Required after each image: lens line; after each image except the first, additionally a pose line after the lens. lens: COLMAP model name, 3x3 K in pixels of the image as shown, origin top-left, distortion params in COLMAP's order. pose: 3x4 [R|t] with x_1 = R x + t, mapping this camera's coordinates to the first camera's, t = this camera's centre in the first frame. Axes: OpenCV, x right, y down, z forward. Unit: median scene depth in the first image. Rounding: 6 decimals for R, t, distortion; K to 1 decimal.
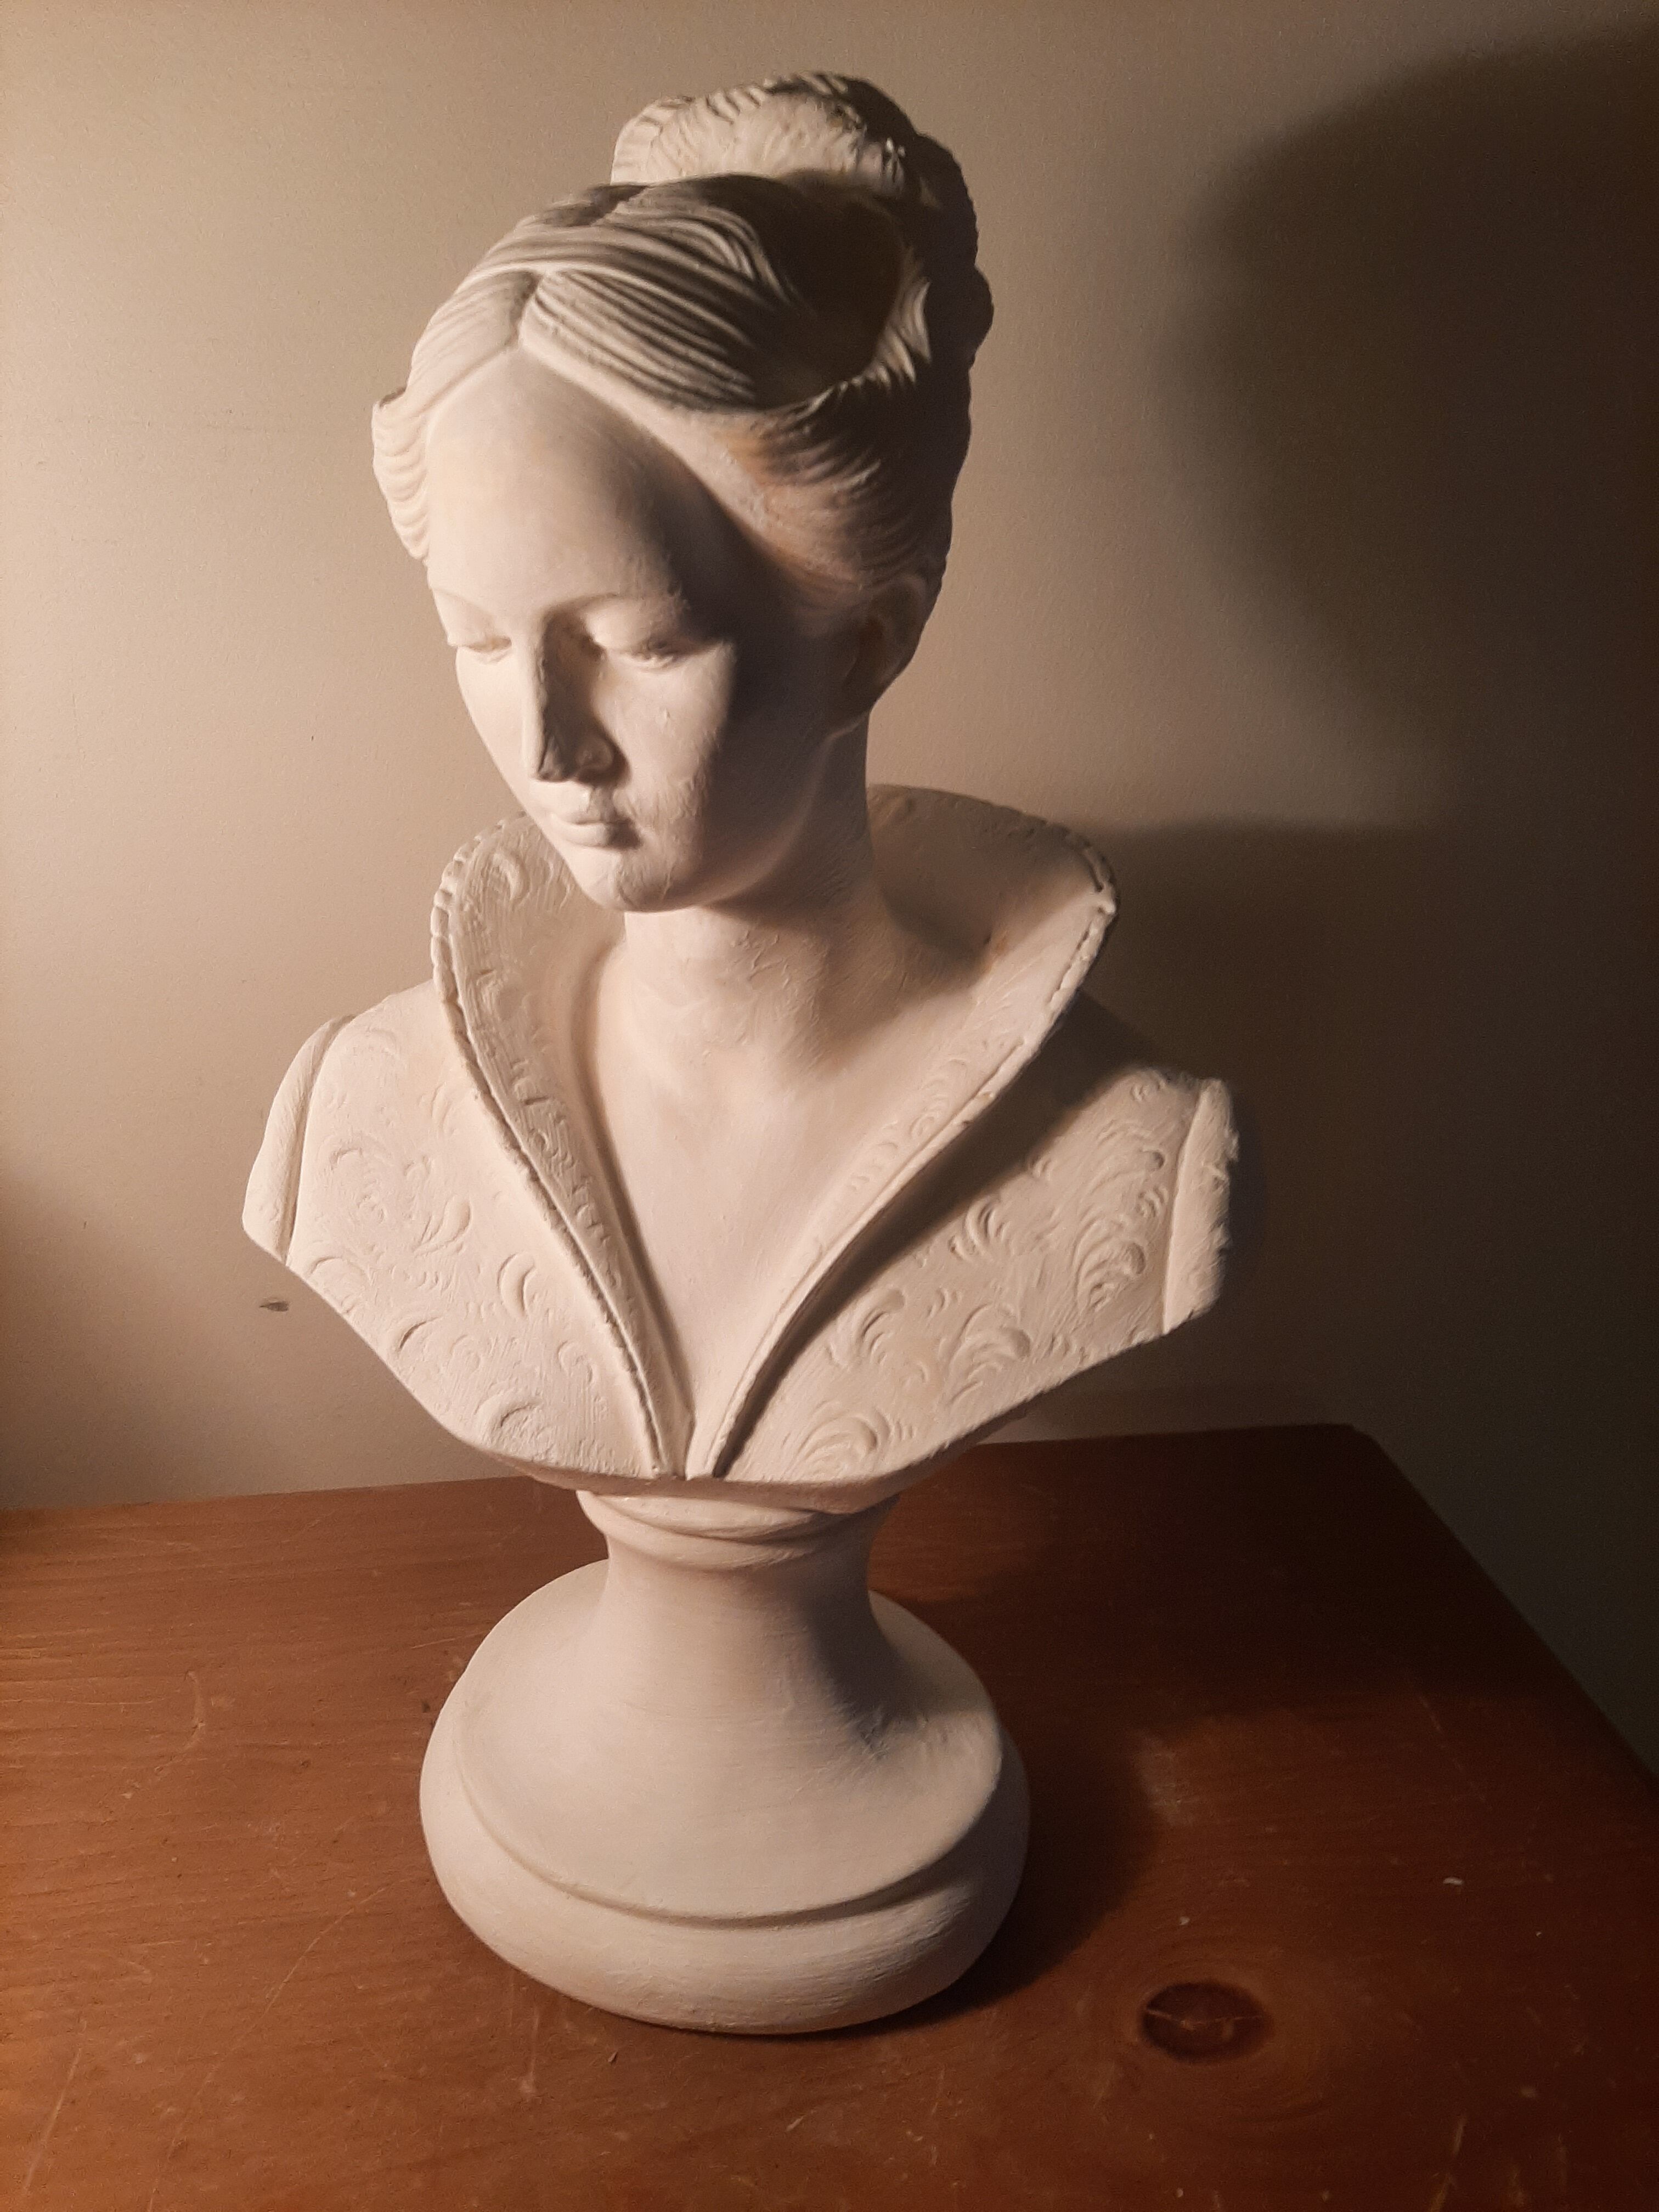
lens RADIAL K [[1580.9, 0, 825.5], [0, 1580.9, 1100.0], [0, 0, 1]] dist [0.055336, -0.142764]
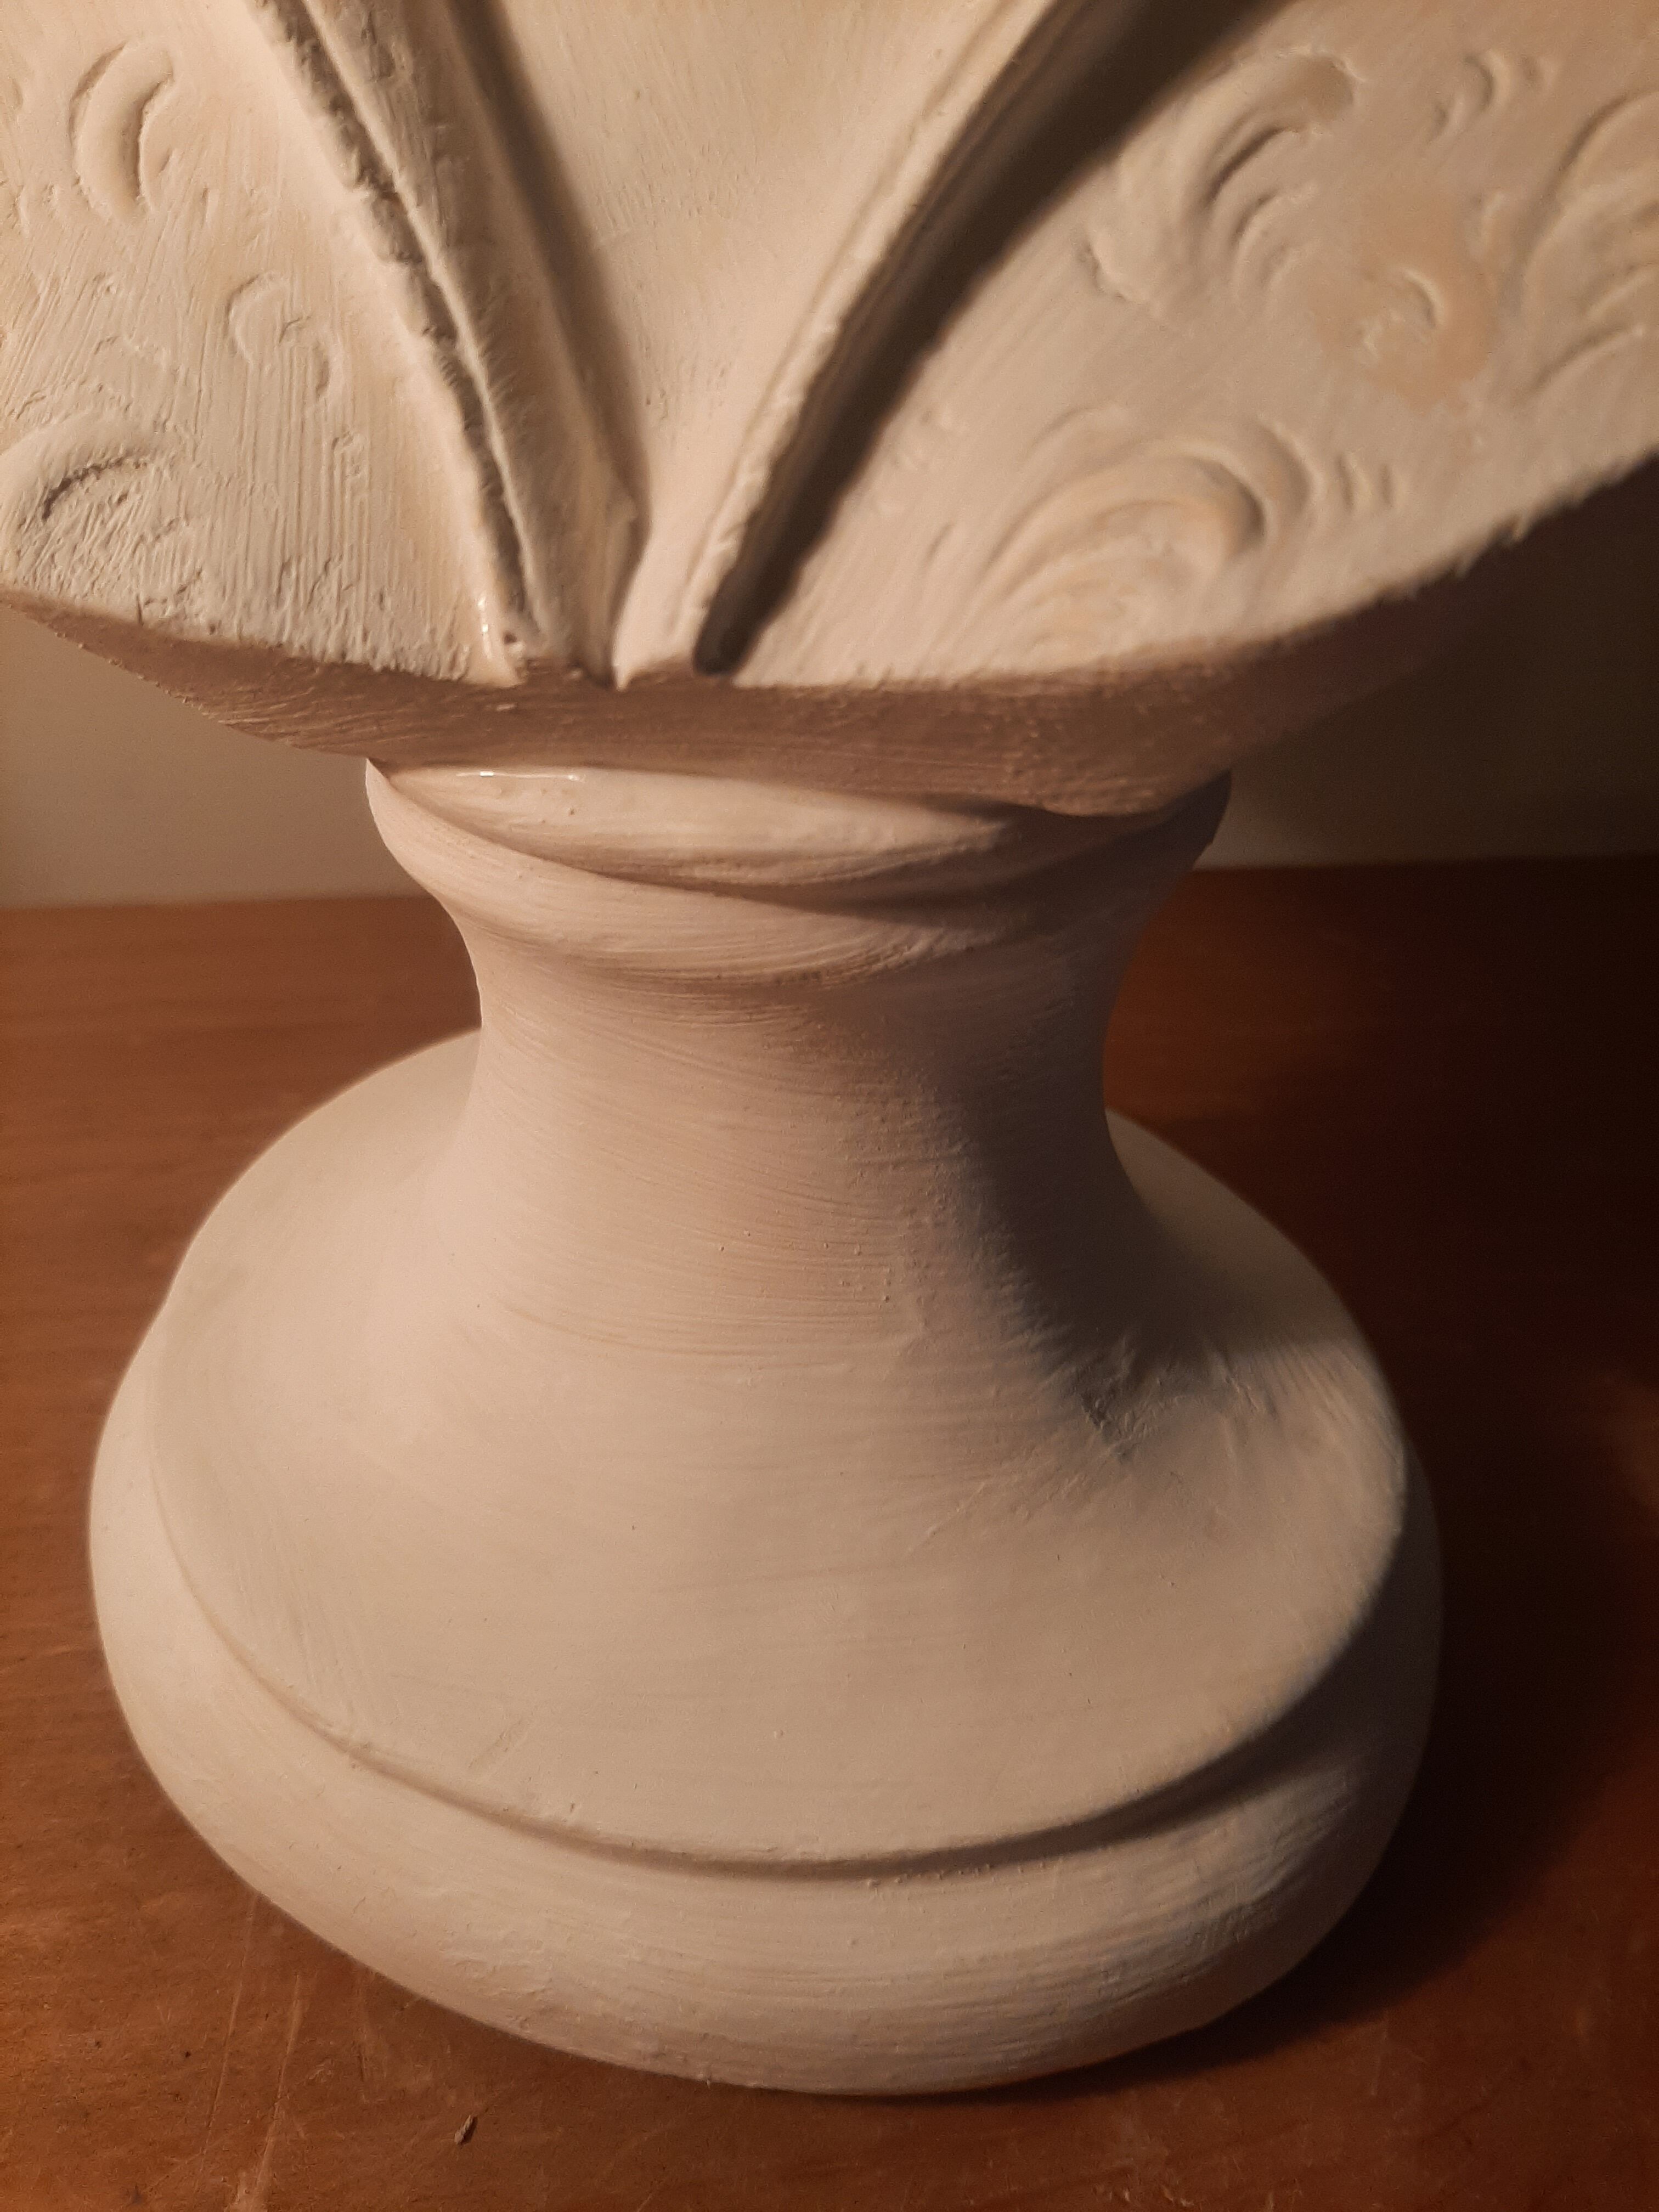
lens RADIAL K [[1580.9, 0, 825.5], [0, 1580.9, 1100.0], [0, 0, 1]] dist [0.055336, -0.142764]
pose [[0.998421, 0.028029, -0.048673, -0.029173], [-0.013744, 0.962158, 0.272144, 0.240427], [0.054459, -0.271046, 0.961025, 0.699373]]
